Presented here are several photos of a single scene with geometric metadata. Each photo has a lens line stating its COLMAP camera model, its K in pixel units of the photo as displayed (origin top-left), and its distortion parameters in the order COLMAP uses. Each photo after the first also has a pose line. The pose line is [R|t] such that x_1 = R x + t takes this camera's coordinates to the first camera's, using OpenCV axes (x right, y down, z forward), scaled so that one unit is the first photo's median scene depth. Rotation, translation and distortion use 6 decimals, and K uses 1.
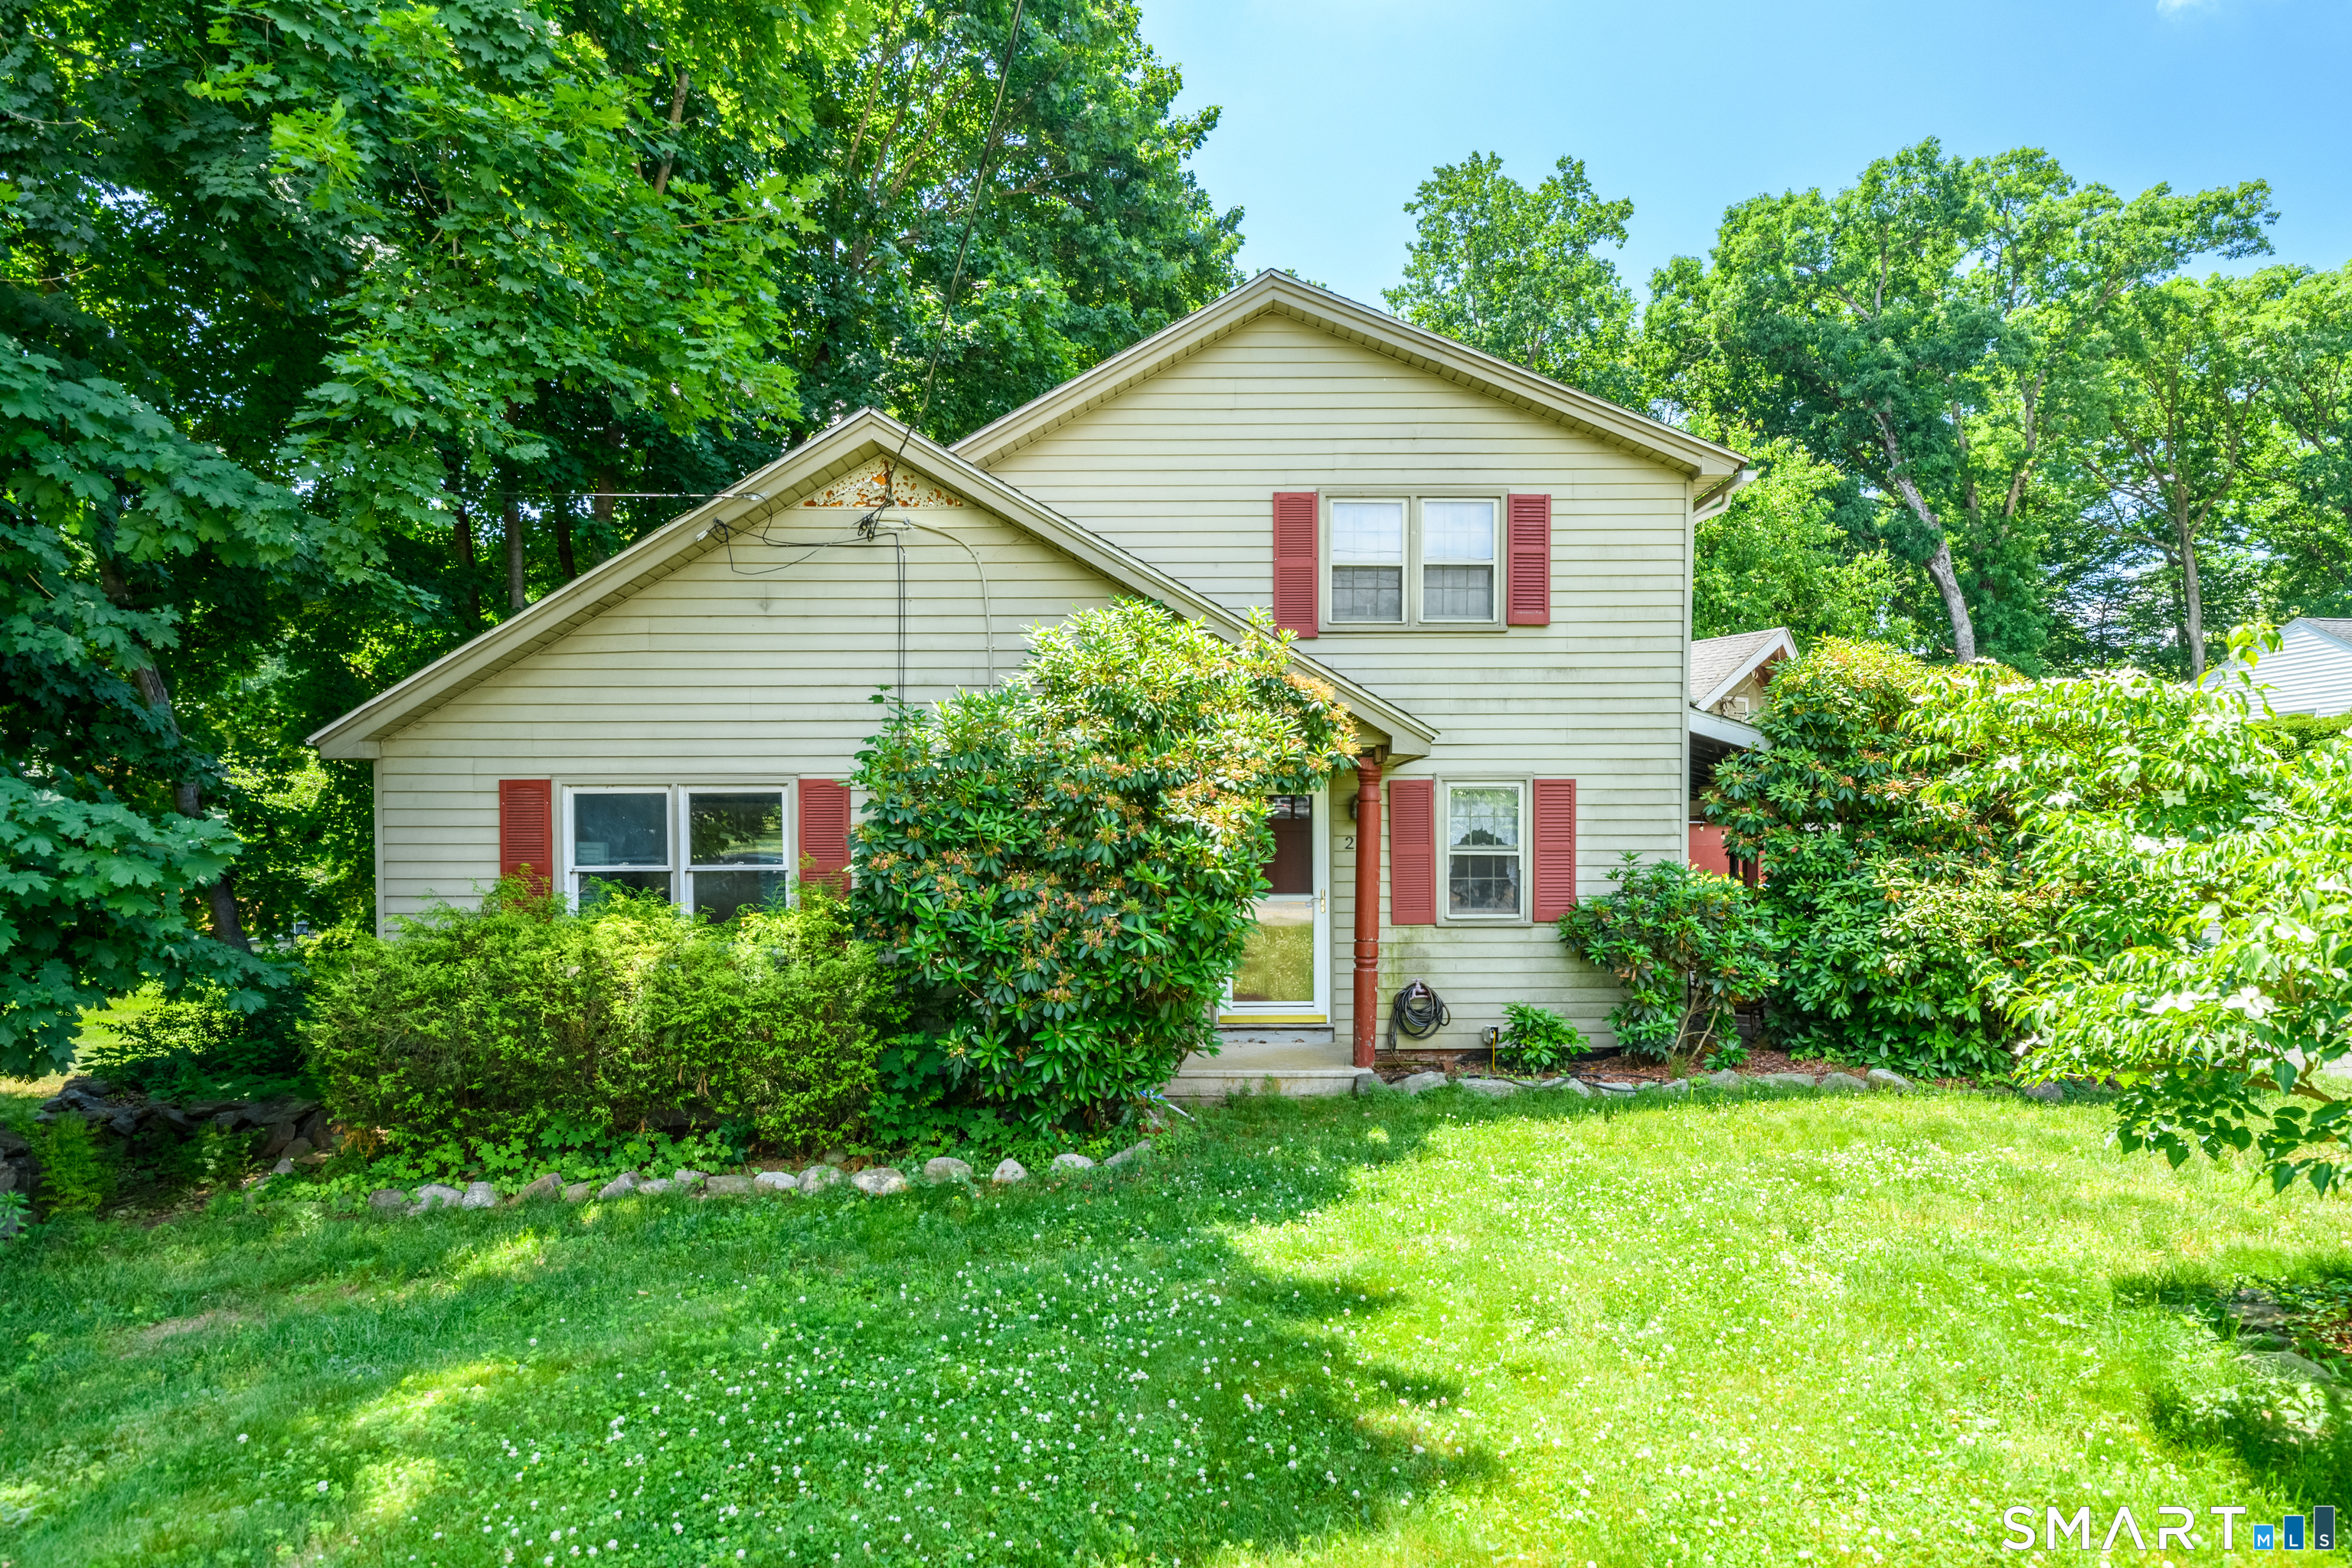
lens RADIAL K [[1159.5, 0, 1177.7], [0, 1159.5, 871.5], [0, 0, 1]] dist [0.002202, -0.014218]
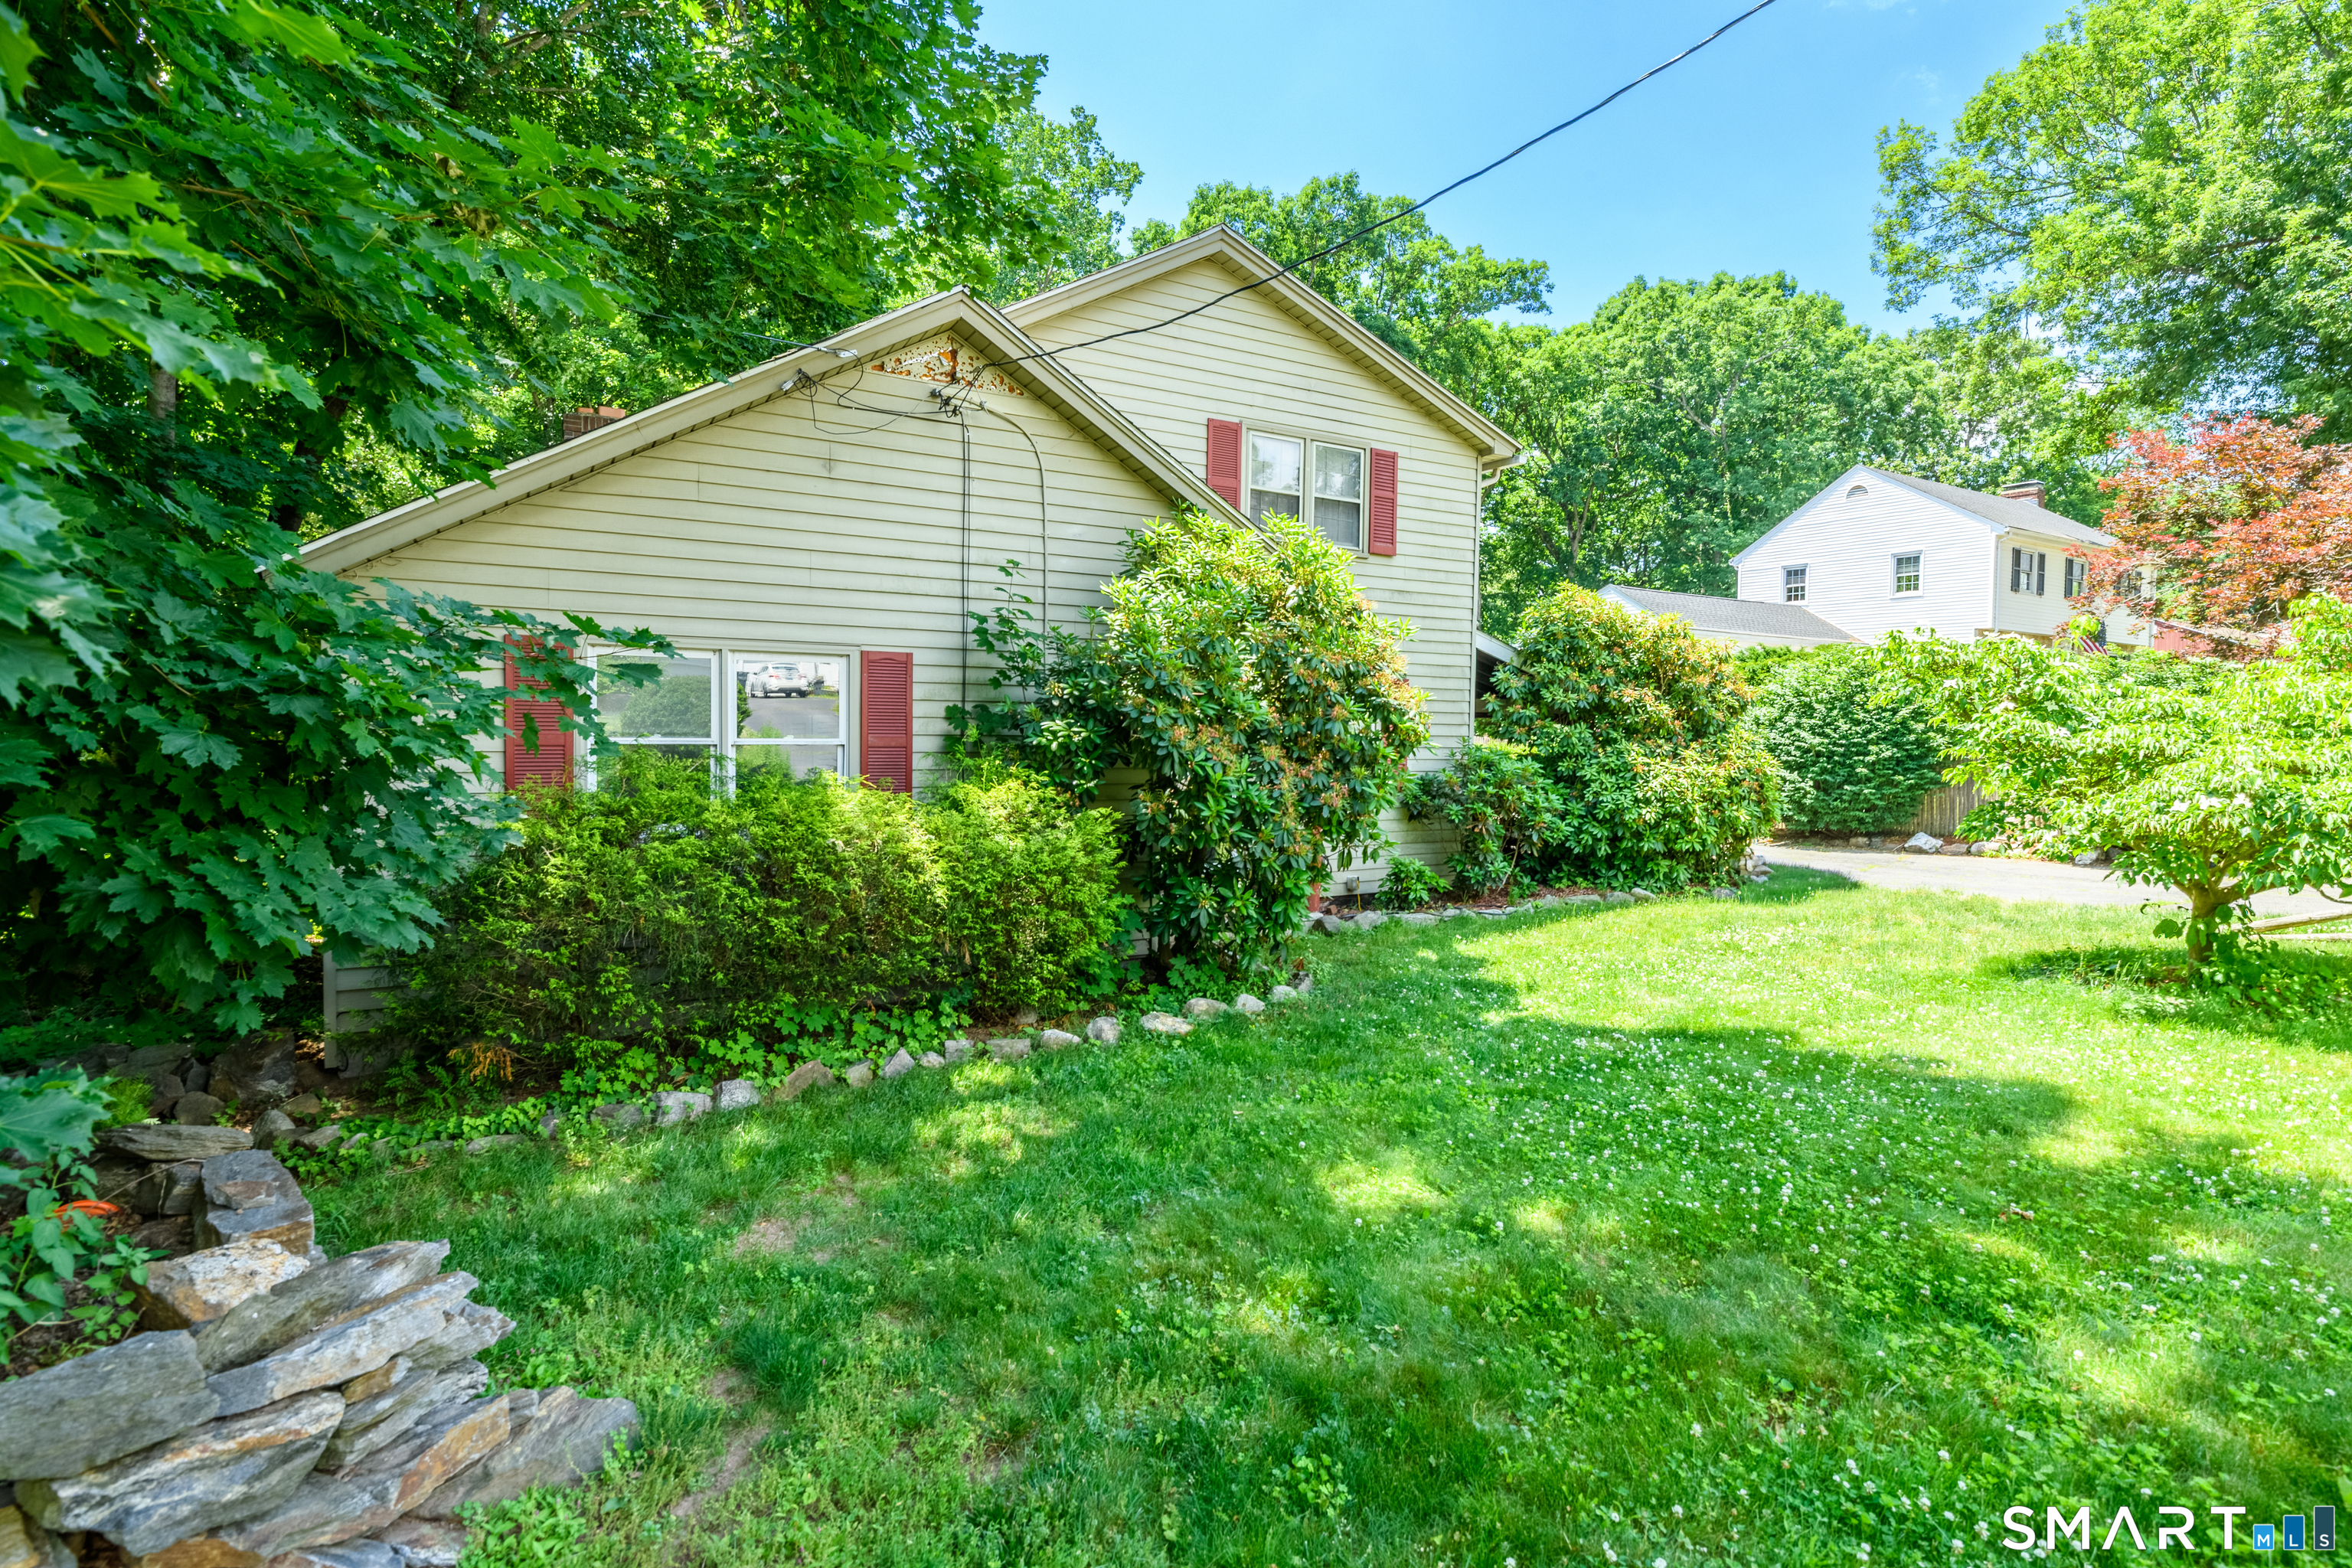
lens RADIAL K [[1147.7, 0, 1176.0], [0, 1147.7, 784.0], [0, 0, 1]] dist [-0.002643, -0.000025]
pose [[0.870243, -0.008405, 0.492551, -0.501866], [0.001218, 0.999888, 0.014909, 0.015081], [-0.492621, -0.012375, 0.870156, 0.032252]]
